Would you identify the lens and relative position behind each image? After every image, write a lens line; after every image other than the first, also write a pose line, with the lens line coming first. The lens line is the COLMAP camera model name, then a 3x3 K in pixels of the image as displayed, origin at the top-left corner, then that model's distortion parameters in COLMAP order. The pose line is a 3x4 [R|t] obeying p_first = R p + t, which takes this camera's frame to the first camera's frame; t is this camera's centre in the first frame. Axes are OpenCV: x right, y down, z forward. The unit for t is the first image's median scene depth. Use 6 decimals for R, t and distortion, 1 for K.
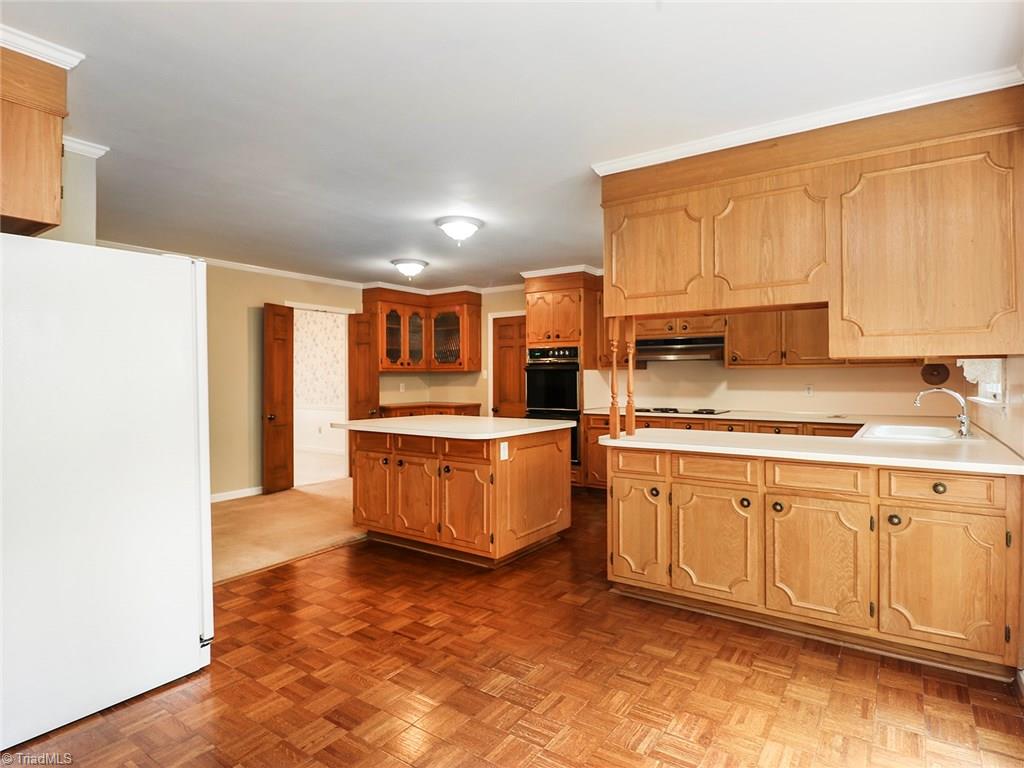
lens RADIAL K [[556.6, 0, 530.3], [0, 556.6, 386.4], [0, 0, 1]] dist [0.002224, -0.013994]
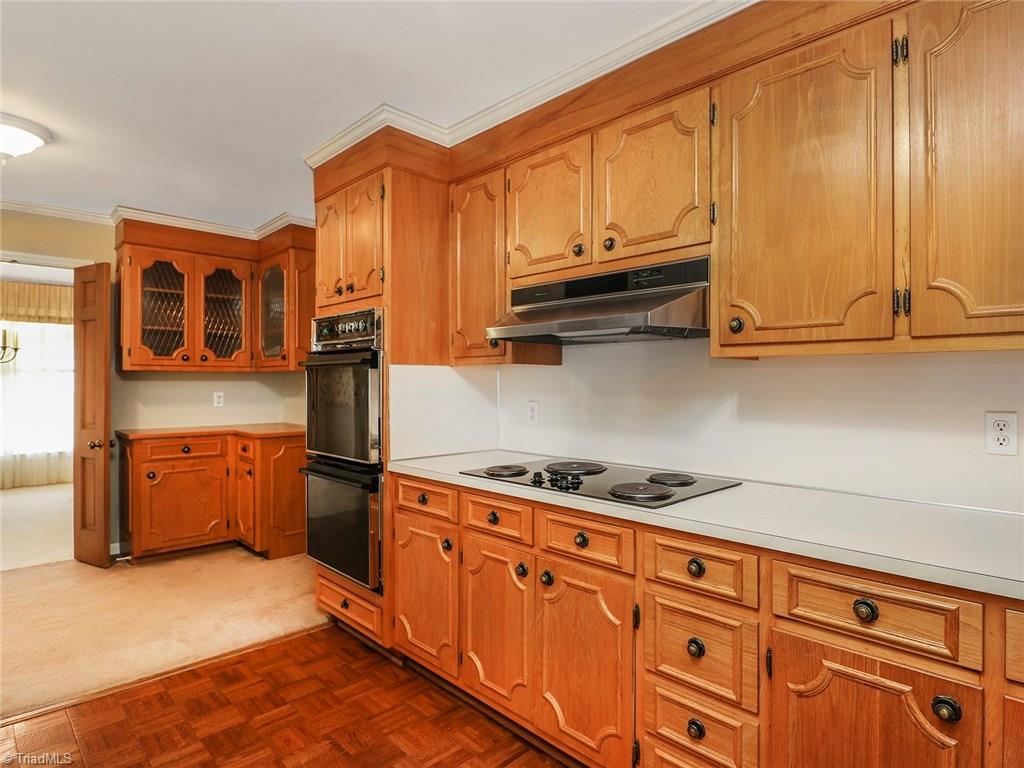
lens RADIAL K [[568.7, 0, 560.1], [0, 568.7, 384.2], [0, 0, 1]] dist [-0.001256, -0.002245]
pose [[0.988252, 0.004550, -0.152768, 0.577159], [-0.006485, 0.999905, -0.012170, -0.022295], [0.152698, 0.013018, 0.988187, 1.215201]]
